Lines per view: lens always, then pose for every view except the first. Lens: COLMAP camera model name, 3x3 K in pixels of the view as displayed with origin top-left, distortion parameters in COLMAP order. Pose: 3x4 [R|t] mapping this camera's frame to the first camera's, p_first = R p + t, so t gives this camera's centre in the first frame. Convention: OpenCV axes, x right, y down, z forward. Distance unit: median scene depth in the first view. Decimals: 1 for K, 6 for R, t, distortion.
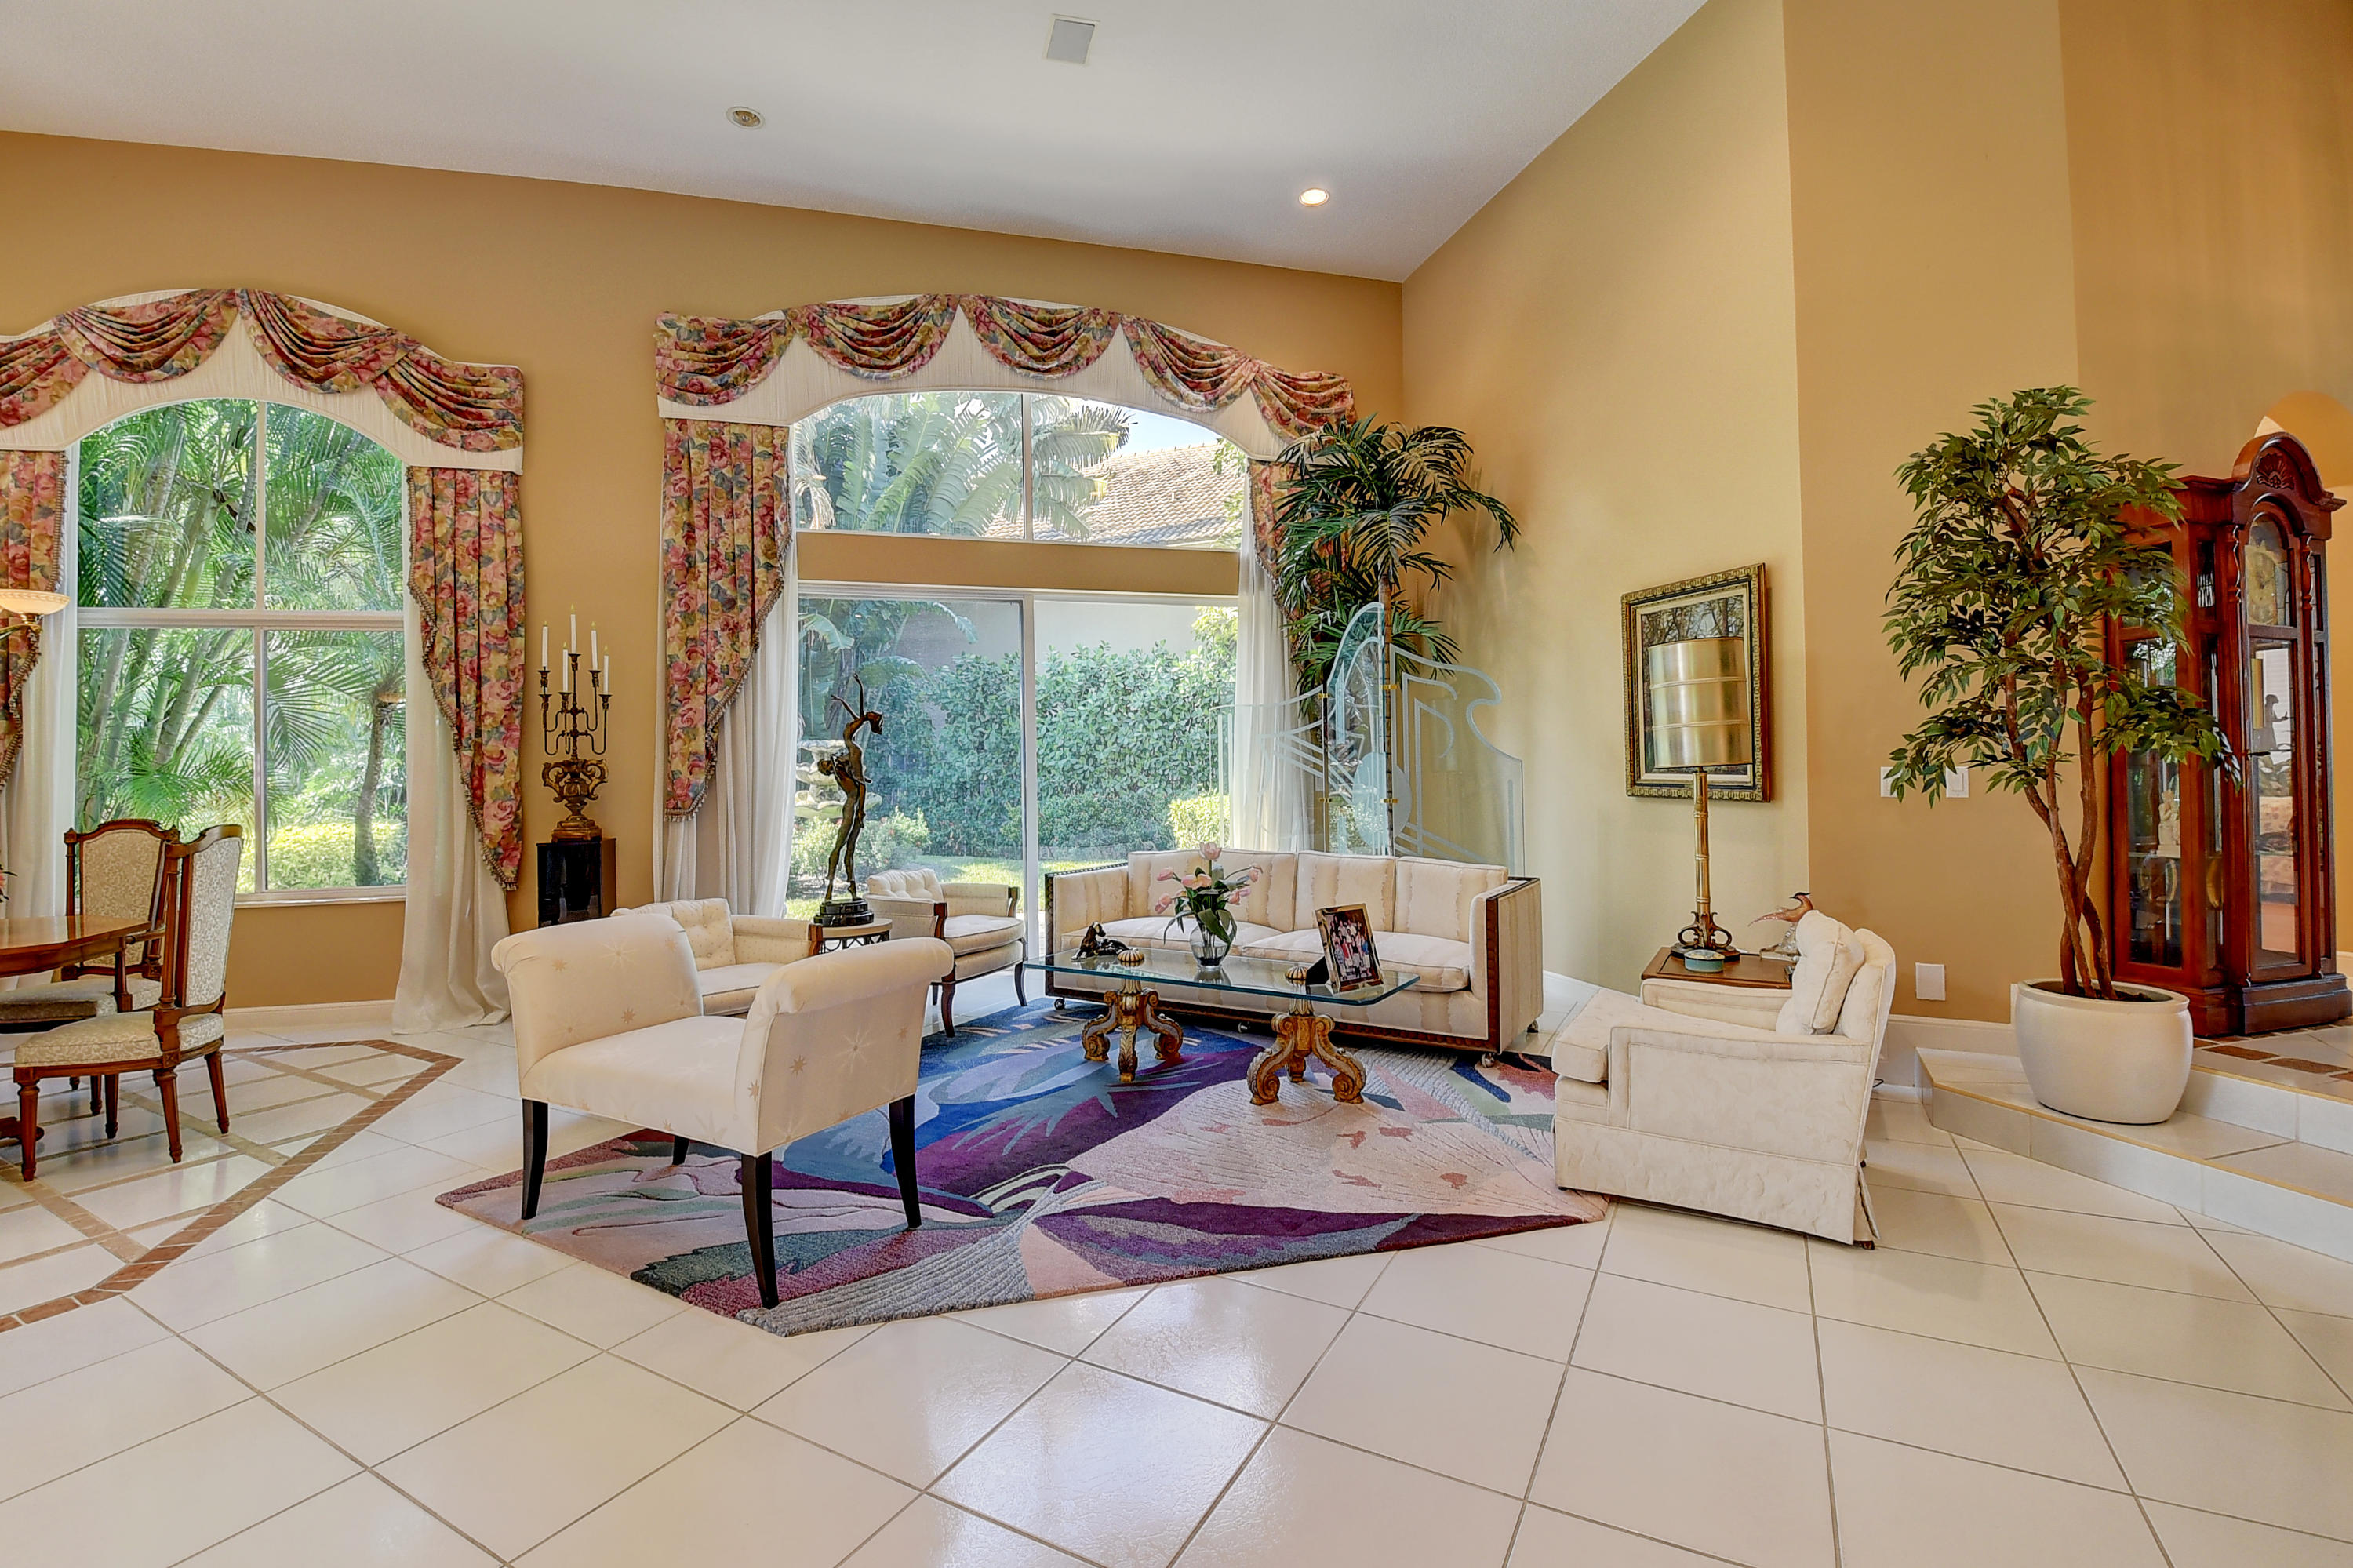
lens RADIAL K [[1034.0, 0, 1169.9], [0, 1034.0, 763.2], [0, 0, 1]] dist [0.000733, -0.018953]
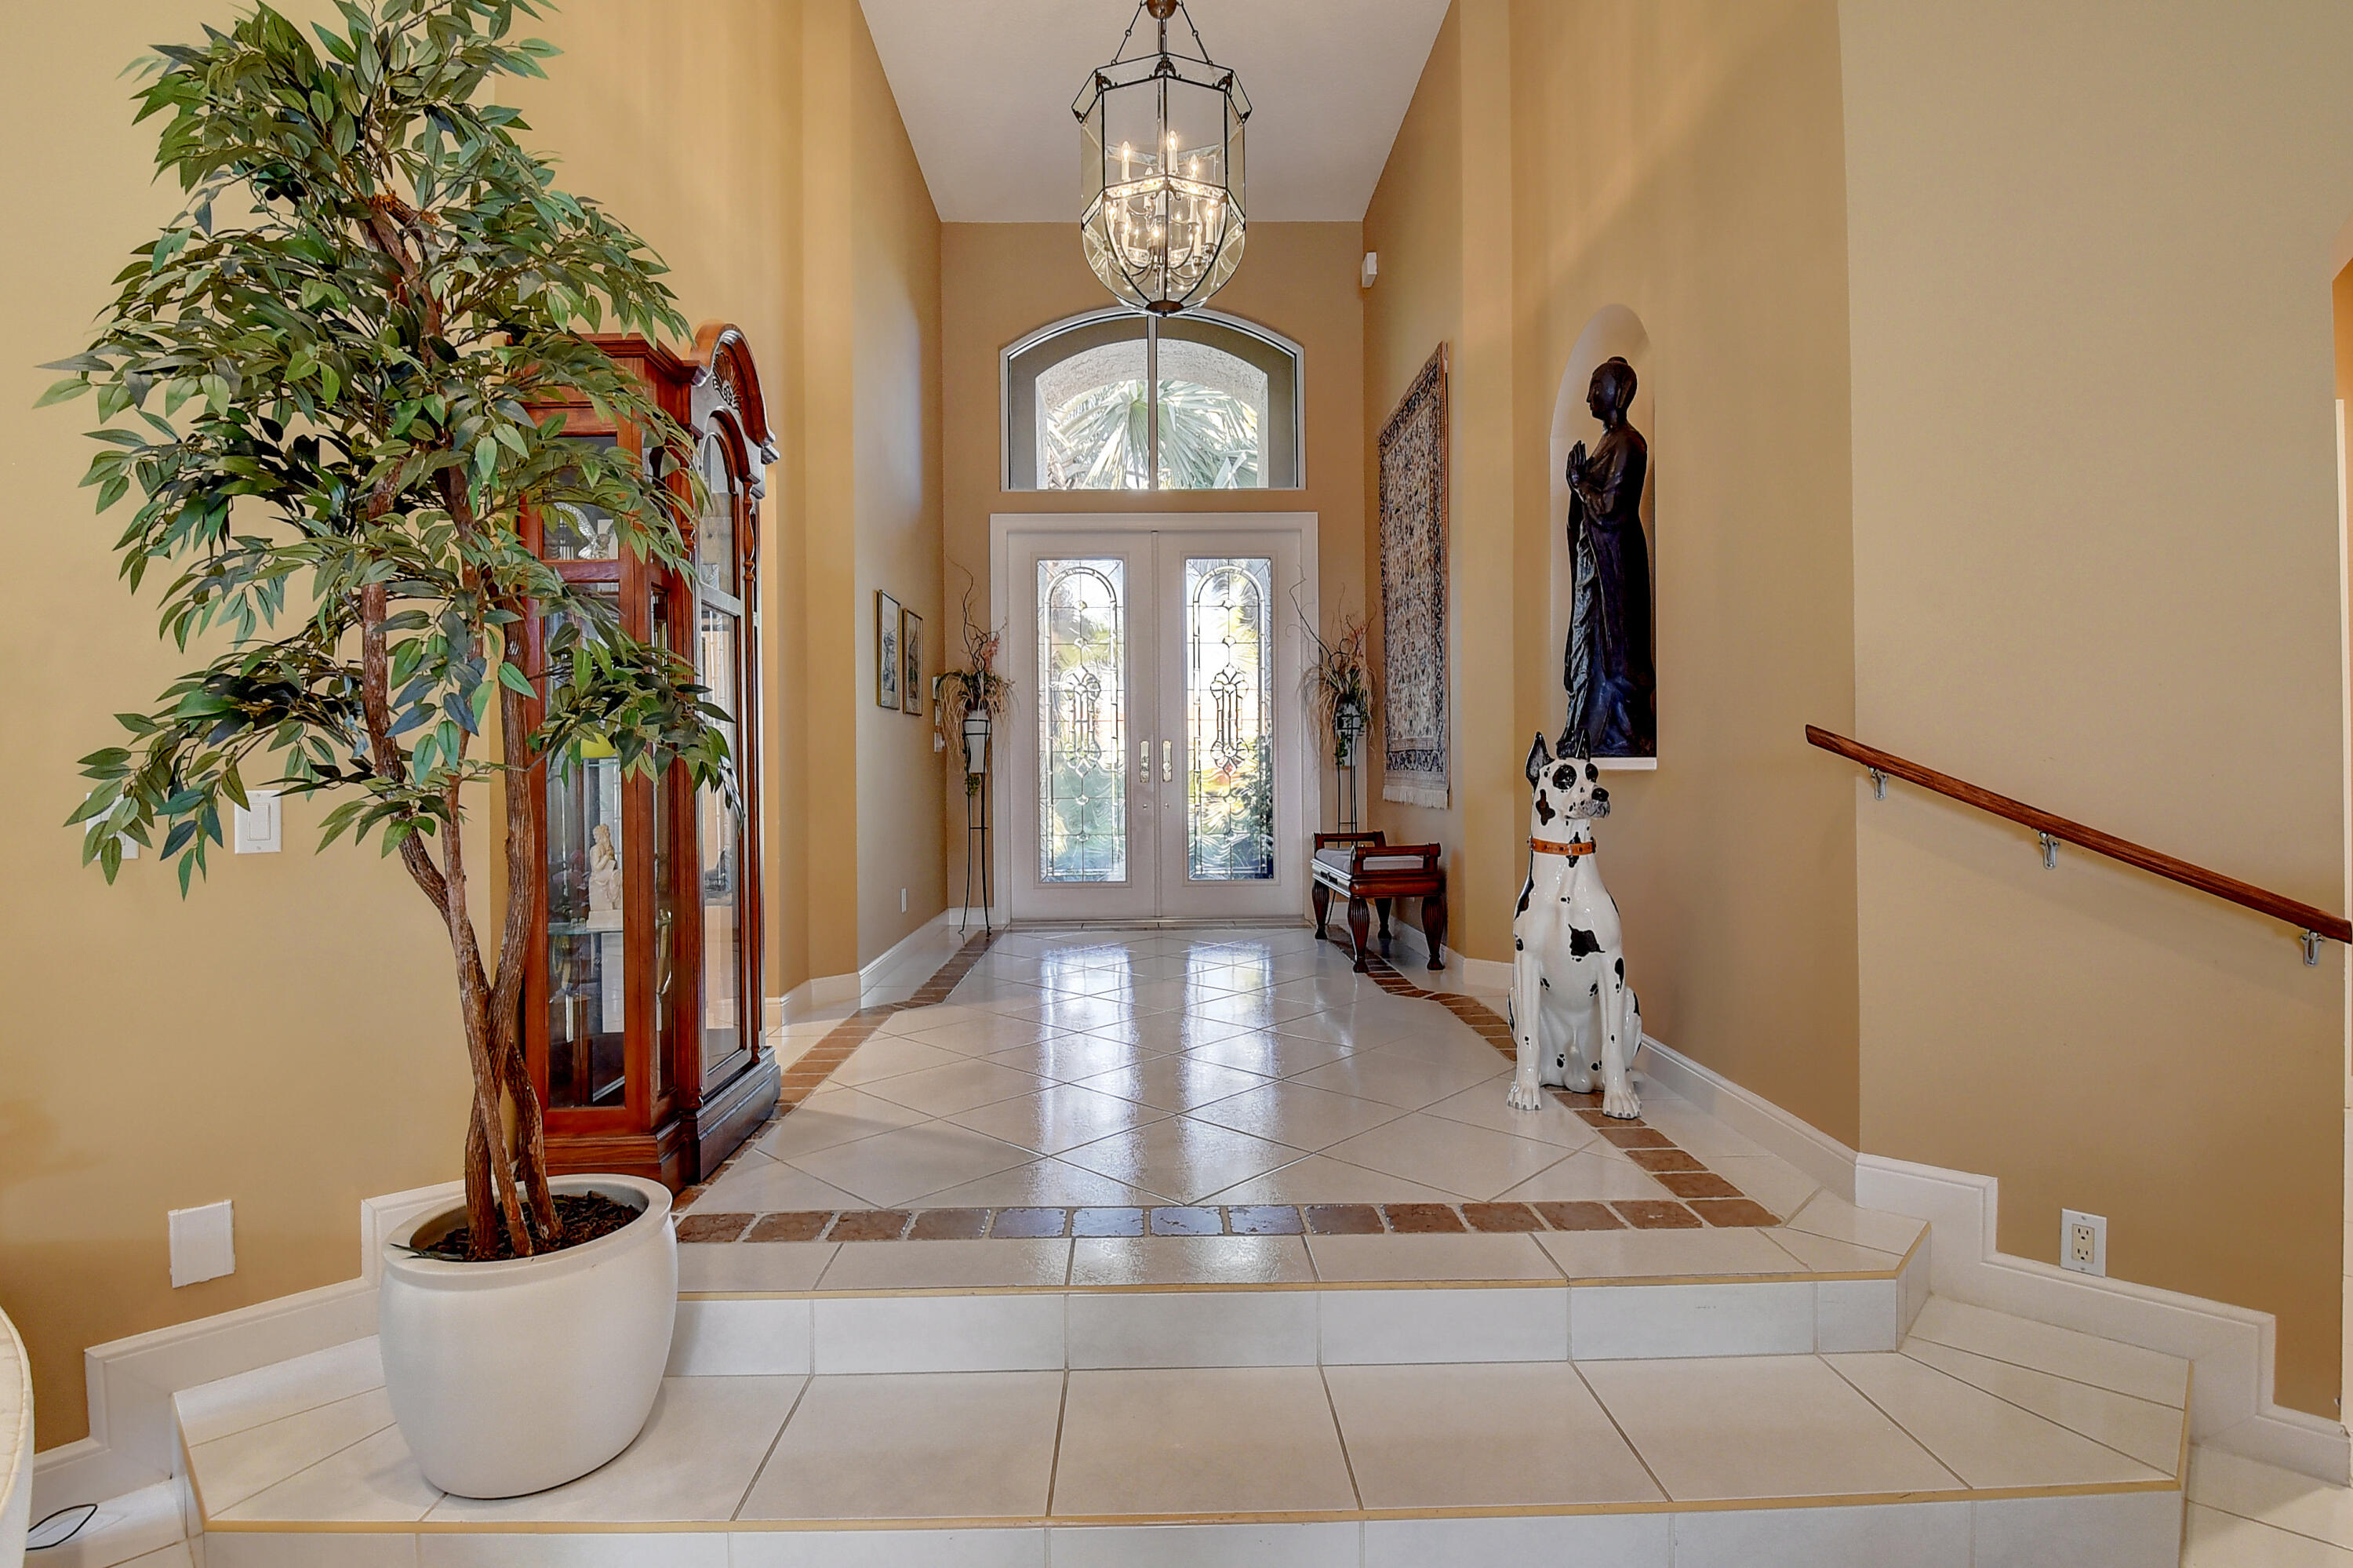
lens RADIAL K [[1152.7, 0, 1180.9], [0, 1152.7, 760.2], [0, 0, 1]] dist [-0.029545, -0.000168]
pose [[0.245140, 0.016879, 0.969341, 0.253844], [-0.001441, 0.999854, -0.017046, -0.001832], [-0.969487, 0.002782, 0.245128, 0.319539]]
